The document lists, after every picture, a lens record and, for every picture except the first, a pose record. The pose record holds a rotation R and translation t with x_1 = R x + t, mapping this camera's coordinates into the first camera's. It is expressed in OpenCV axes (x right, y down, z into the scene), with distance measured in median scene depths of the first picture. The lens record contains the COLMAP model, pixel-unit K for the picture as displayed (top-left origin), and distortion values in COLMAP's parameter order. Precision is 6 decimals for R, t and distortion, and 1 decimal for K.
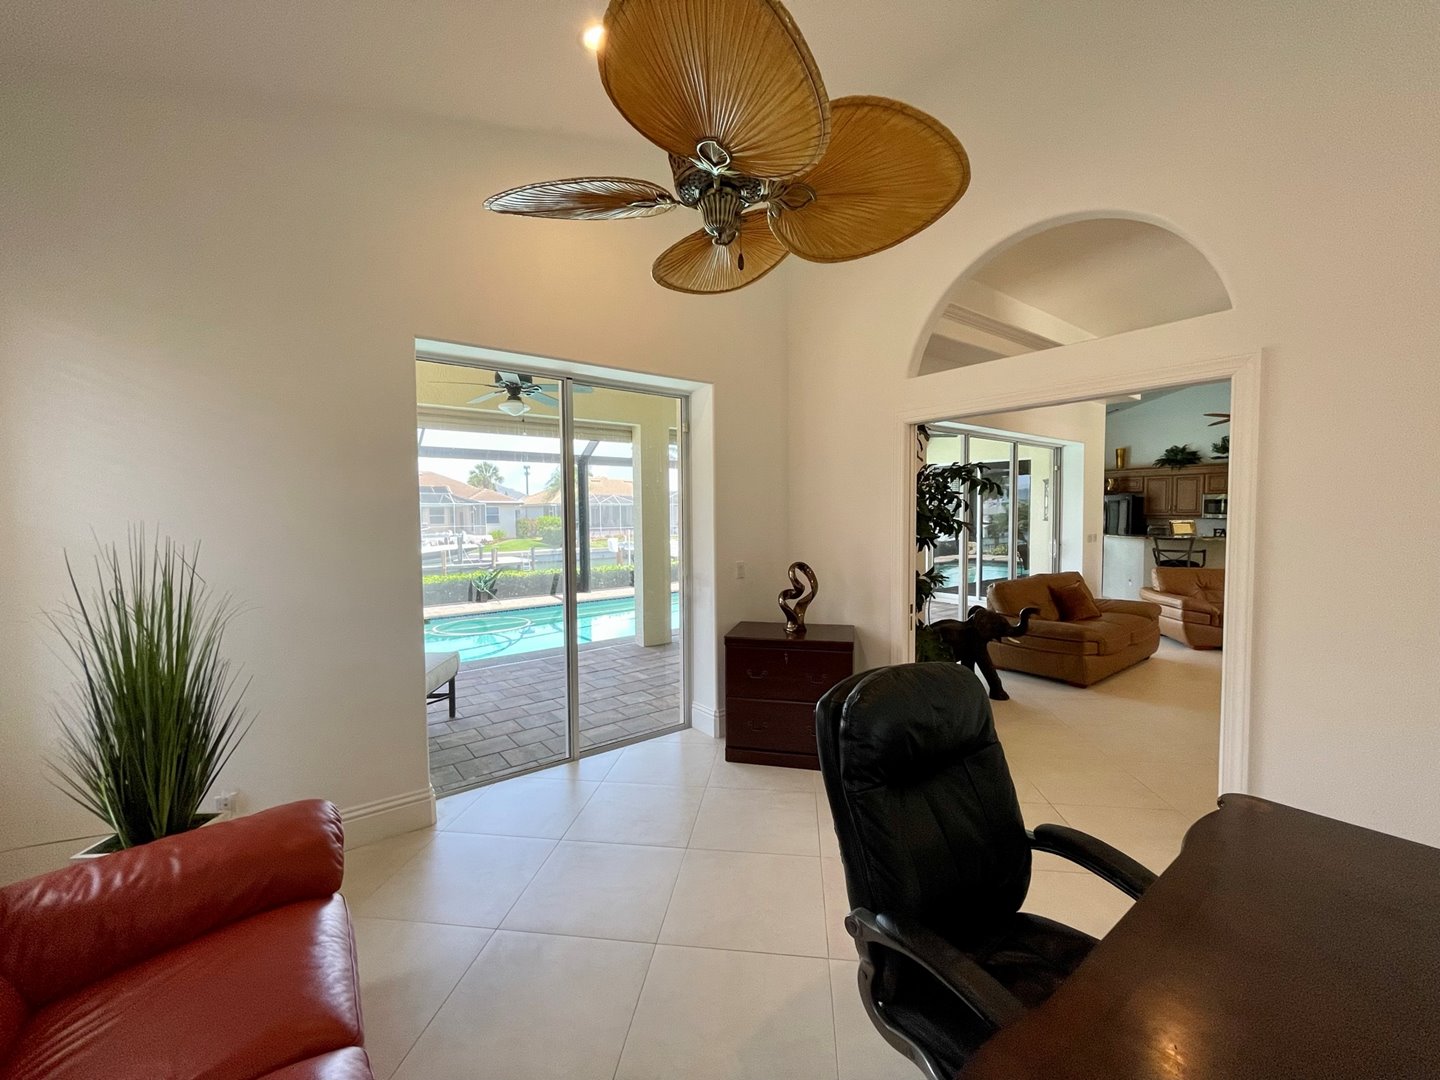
lens RADIAL K [[581.8, 0, 715.5], [0, 581.8, 538.4], [0, 0, 1]] dist [0.000387, -0.000606]
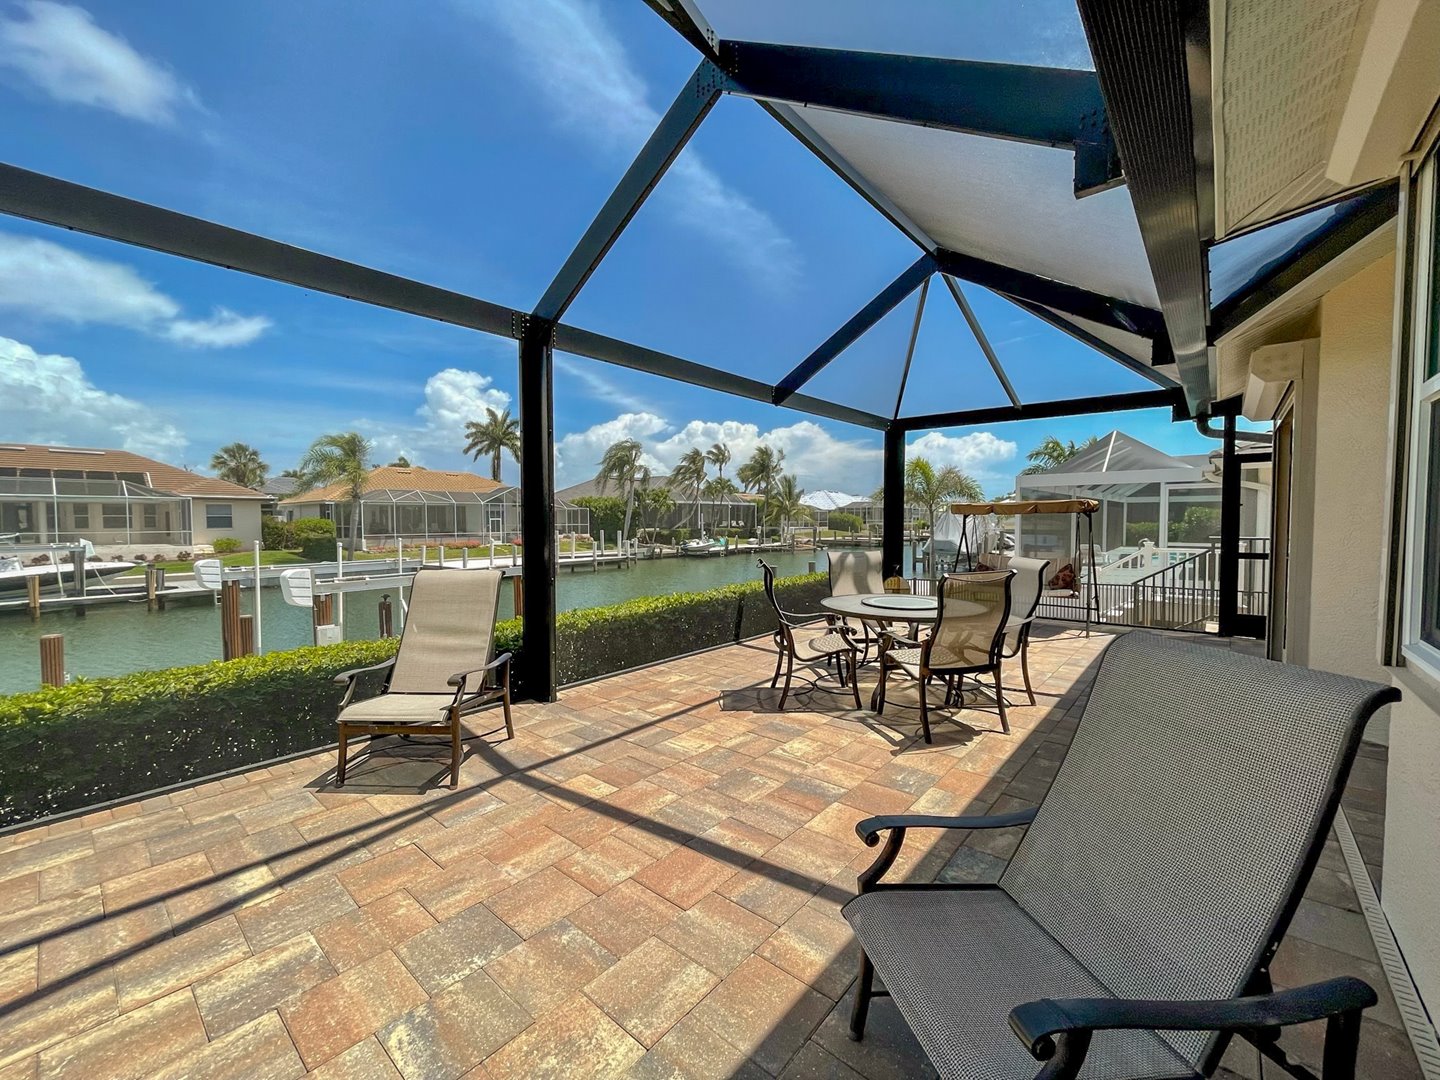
lens RADIAL K [[581.8, 0, 722.3], [0, 581.8, 540.9], [0, 0, 1]] dist [0.000387, -0.000606]
pose [[0.980202, -0.002589, 0.197982, 0.083101], [0.003719, 0.999979, -0.005336, -0.006740], [-0.197964, 0.005967, 0.980191, 0.287500]]
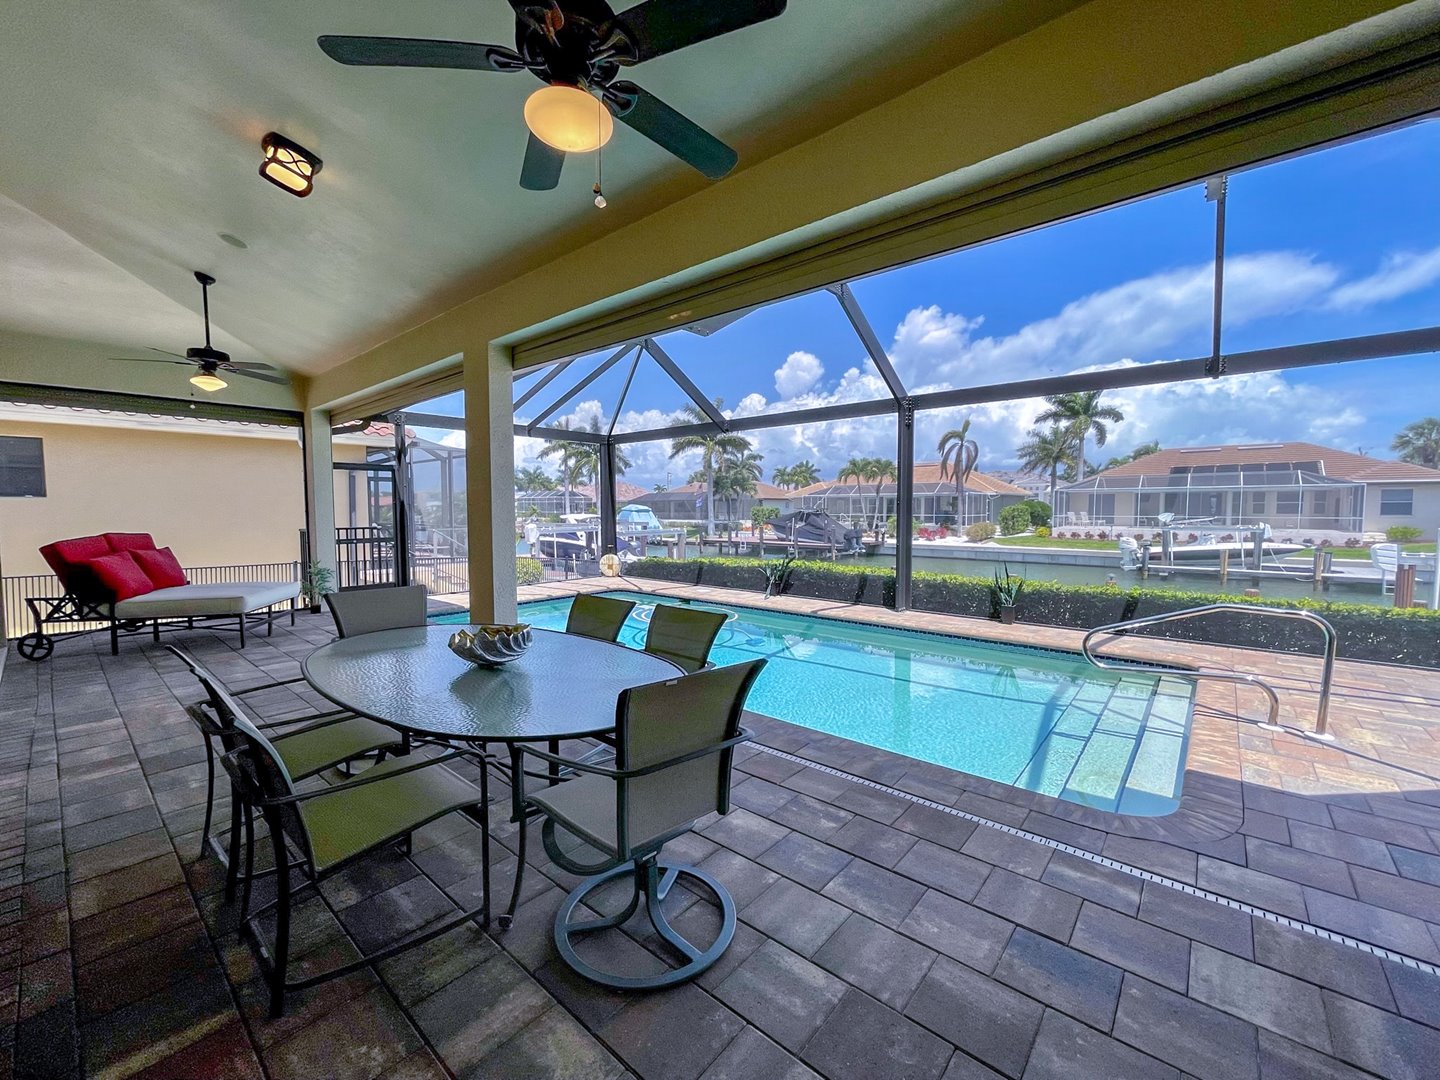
lens RADIAL K [[581.8, 0, 720.8], [0, 581.8, 535.6], [0, 0, 1]] dist [0.000387, -0.000606]
pose [[0.197793, 0.055324, -0.978681, 0.123050], [-0.041481, 0.997984, 0.048031, -0.004928], [0.979366, 0.031097, 0.199689, 0.213019]]
